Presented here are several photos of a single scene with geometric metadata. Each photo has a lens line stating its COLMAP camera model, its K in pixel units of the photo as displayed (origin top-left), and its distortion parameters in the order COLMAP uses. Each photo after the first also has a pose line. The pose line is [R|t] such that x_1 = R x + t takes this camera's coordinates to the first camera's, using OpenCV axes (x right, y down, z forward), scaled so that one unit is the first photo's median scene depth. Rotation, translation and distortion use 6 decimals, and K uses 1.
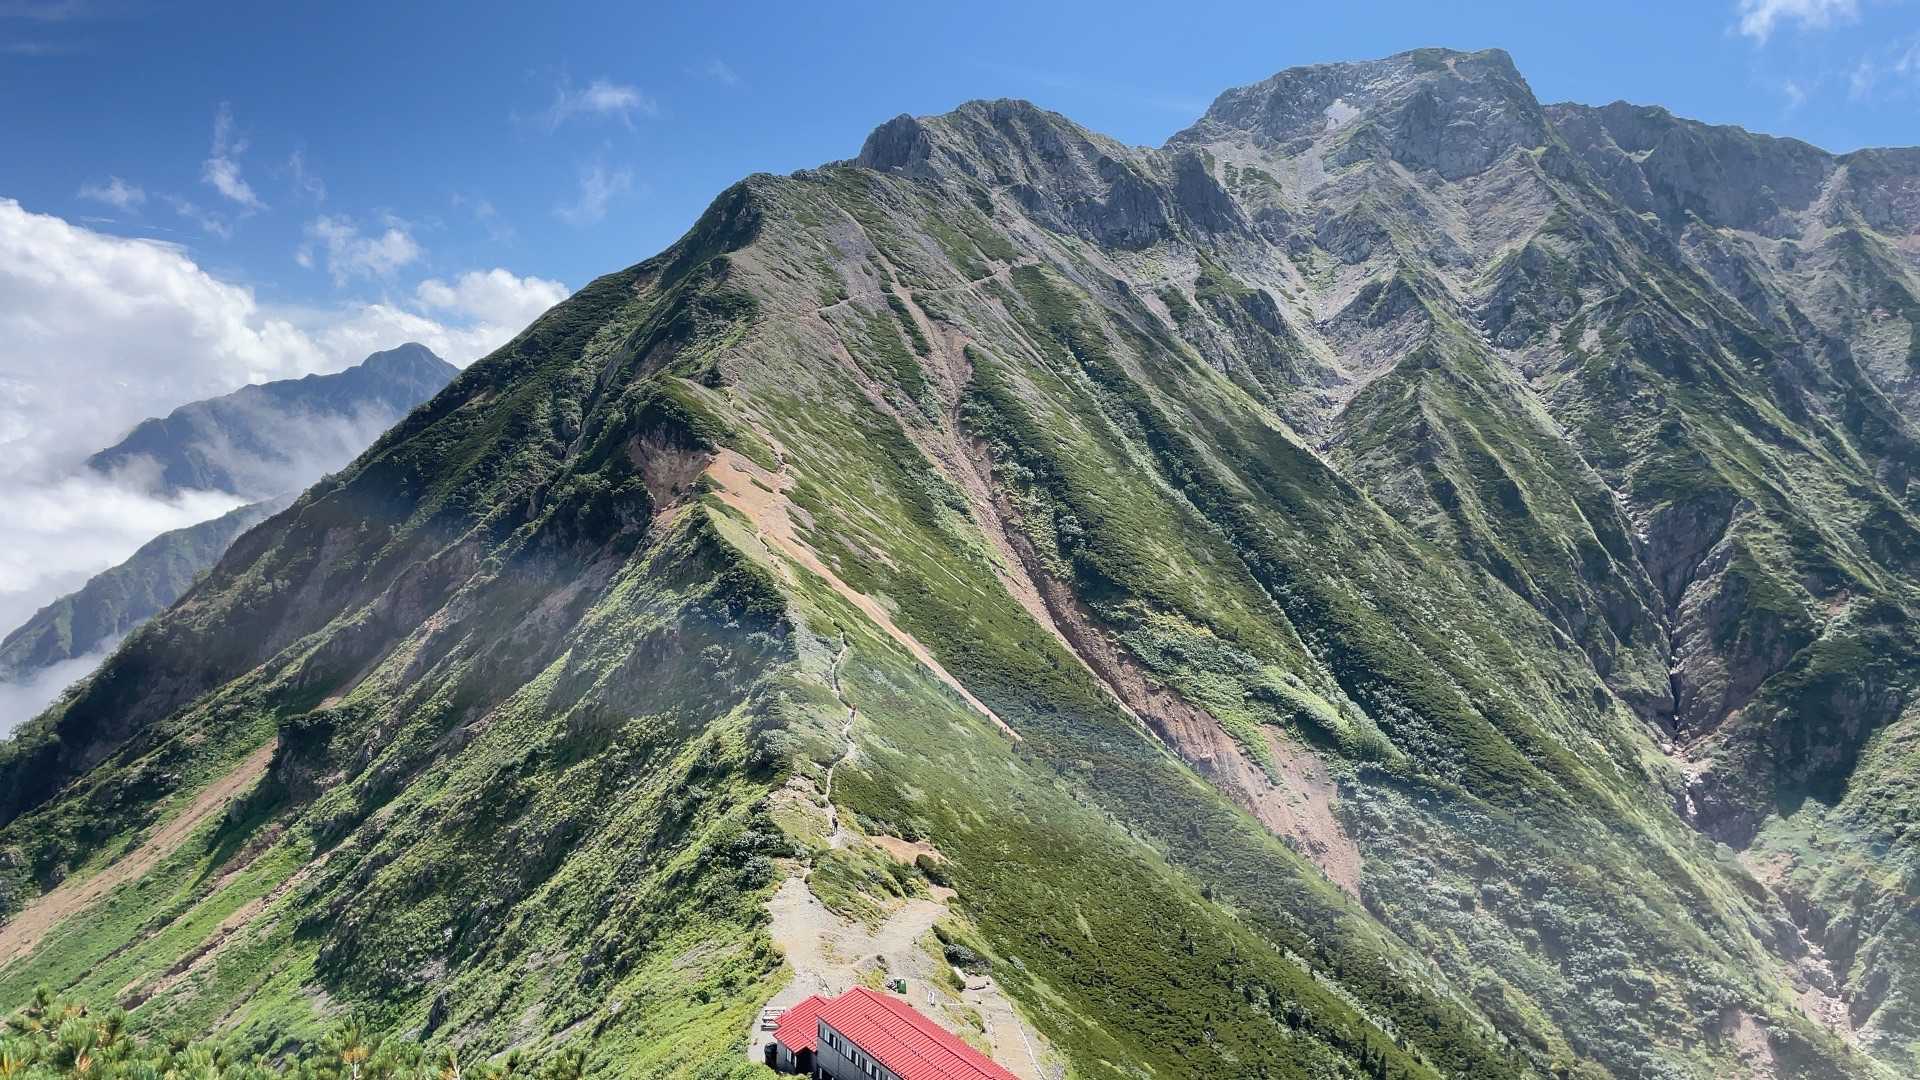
lens RADIAL K [[1490.7, 0, 960.0], [0, 1490.7, 540.0], [0, 0, 1]] dist [0.089600, -0.124298]
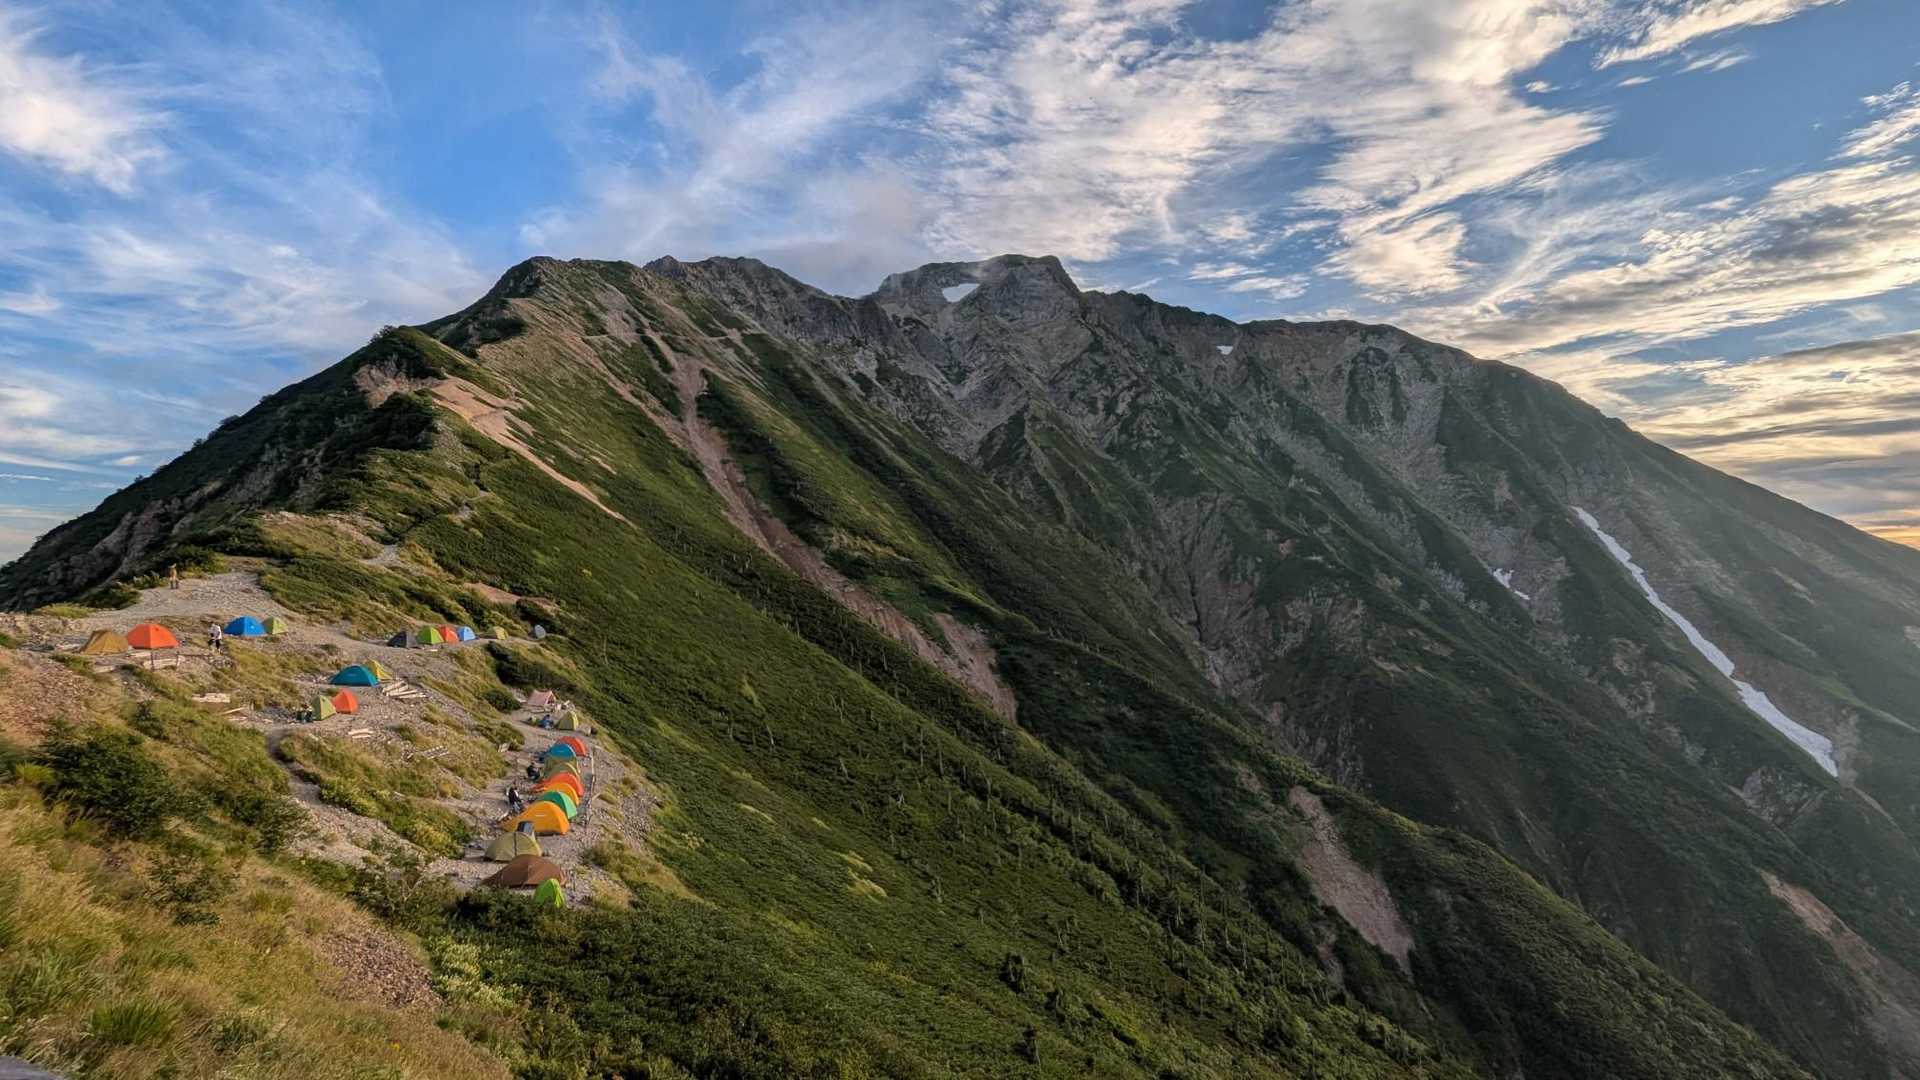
lens RADIAL K [[907.1, 0, 956.9], [0, 907.1, 538.3], [0, 0, 1]] dist [0.010520, -0.017266]
pose [[0.972194, -0.034318, 0.231649, 0.033618], [0.049991, 0.996815, -0.062131, 0.086406], [-0.228779, 0.071983, 0.970813, 0.189740]]
